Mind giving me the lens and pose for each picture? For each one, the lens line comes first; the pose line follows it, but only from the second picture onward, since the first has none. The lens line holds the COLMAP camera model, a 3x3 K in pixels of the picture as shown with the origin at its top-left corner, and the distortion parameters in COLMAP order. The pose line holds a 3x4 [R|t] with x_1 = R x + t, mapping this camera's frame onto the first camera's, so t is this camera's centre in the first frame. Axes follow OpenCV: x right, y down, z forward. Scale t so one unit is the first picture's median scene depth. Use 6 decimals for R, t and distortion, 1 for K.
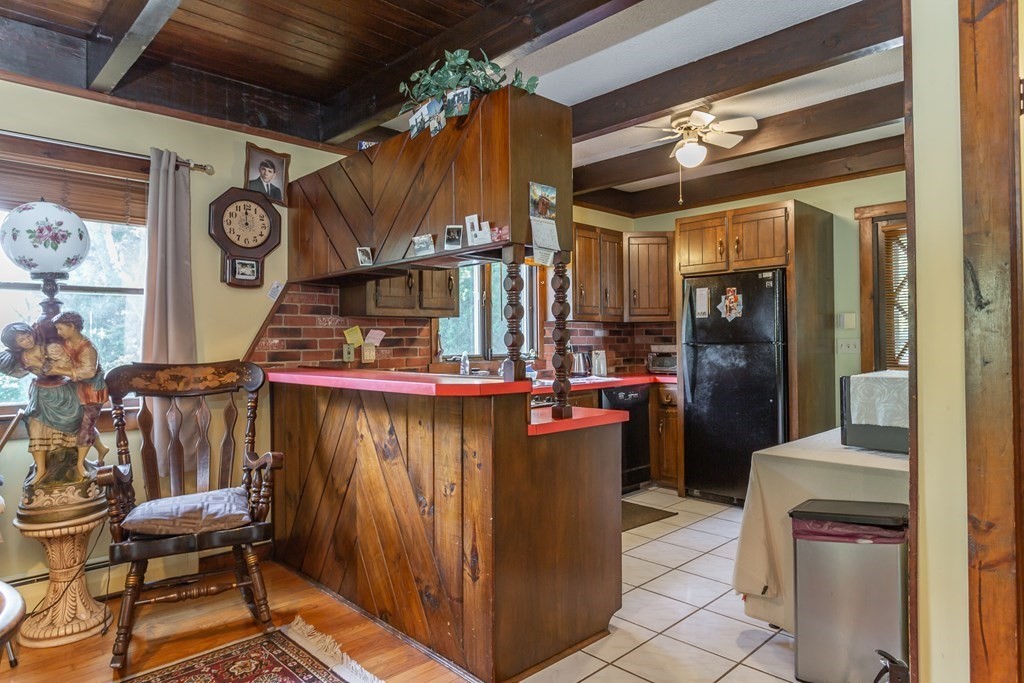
lens RADIAL K [[612.6, 0, 521.2], [0, 612.6, 337.6], [0, 0, 1]] dist [0.001317, 0.000033]
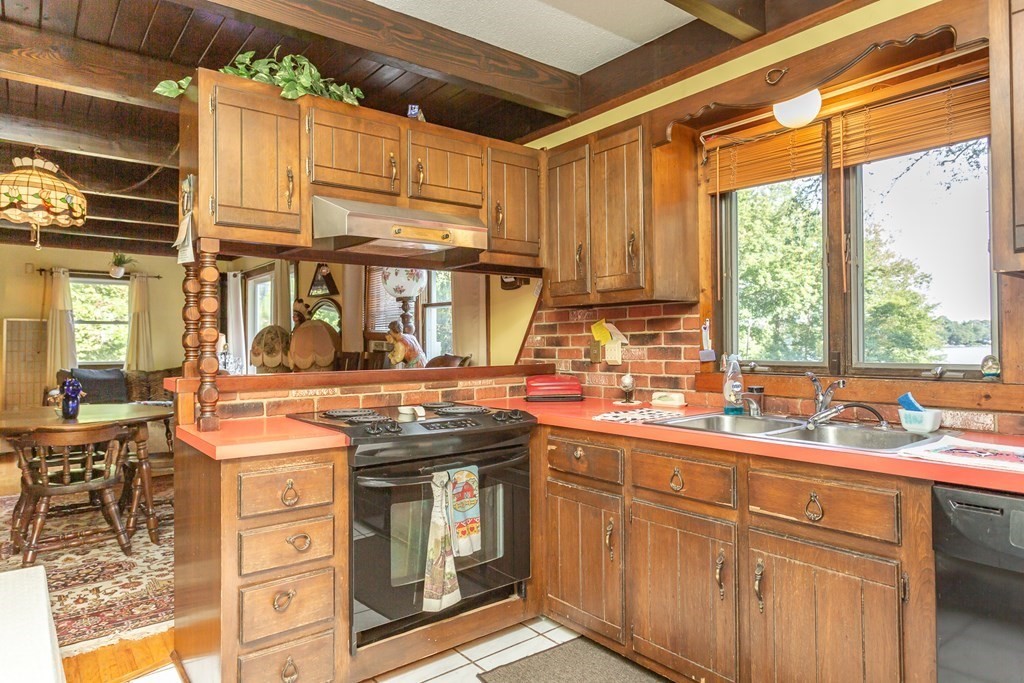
lens RADIAL K [[612.6, 0, 517.2], [0, 612.6, 334.5], [0, 0, 1]] dist [0.001317, 0.000033]
pose [[-0.056808, -0.001637, -0.998384, 0.470362], [0.015730, 0.999873, -0.002535, 0.001672], [0.998261, -0.015849, -0.056775, 0.799272]]
